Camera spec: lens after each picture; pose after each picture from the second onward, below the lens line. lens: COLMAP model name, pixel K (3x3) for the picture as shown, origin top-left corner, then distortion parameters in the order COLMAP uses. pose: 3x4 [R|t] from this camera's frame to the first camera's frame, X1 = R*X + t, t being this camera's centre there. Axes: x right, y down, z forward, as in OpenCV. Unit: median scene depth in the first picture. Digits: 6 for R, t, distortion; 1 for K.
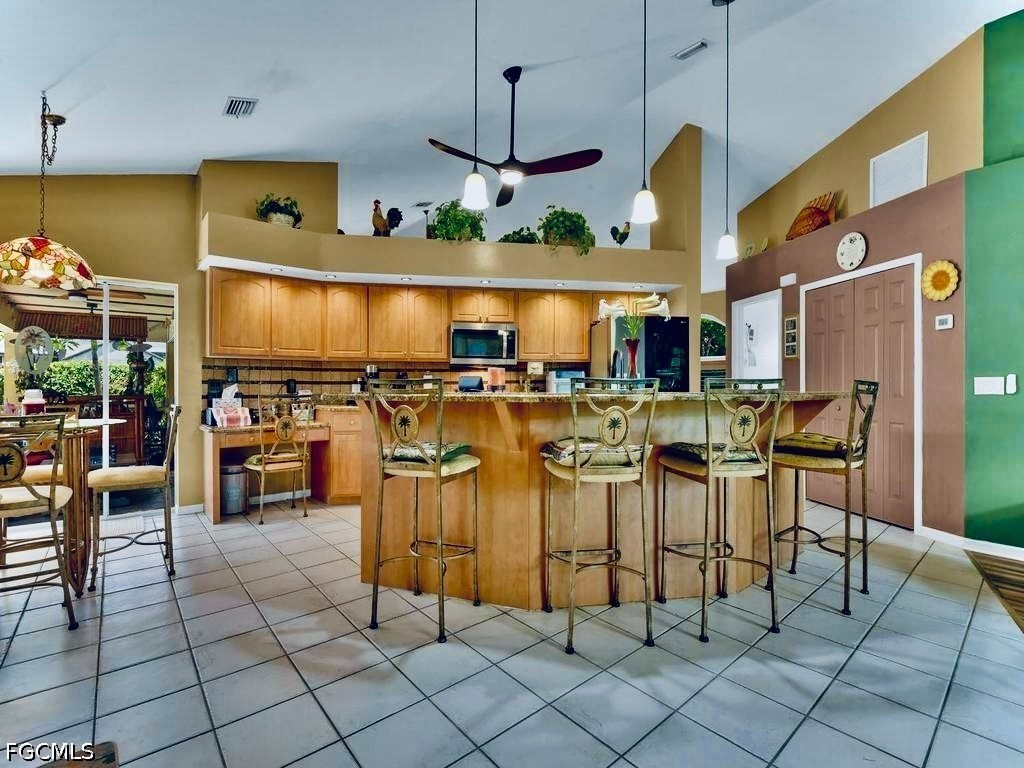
lens RADIAL K [[467.6, 0, 512.7], [0, 467.6, 387.3], [0, 0, 1]] dist [-0.000705, -0.001951]
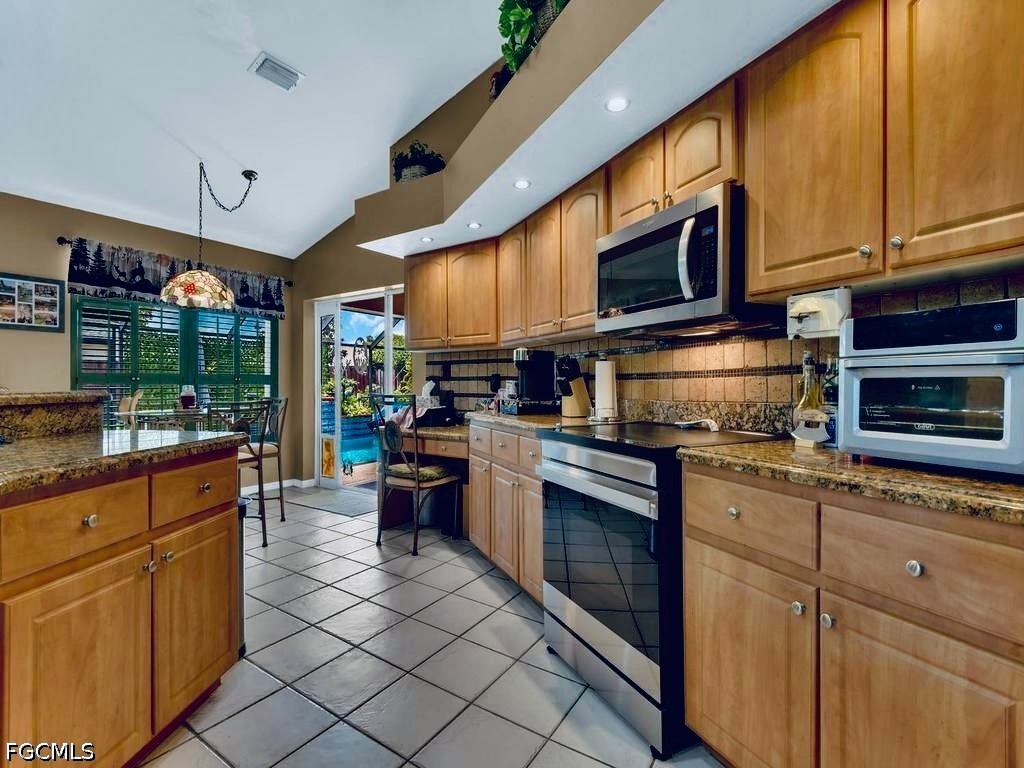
lens RADIAL K [[467.6, 0, 511.6], [0, 467.6, 383.1], [0, 0, 1]] dist [-0.000705, -0.001951]
pose [[0.280884, 0.001648, -0.959740, 0.279418], [-0.000041, 0.999999, 0.001705, -0.004245], [0.959742, -0.000439, 0.280884, 0.828814]]
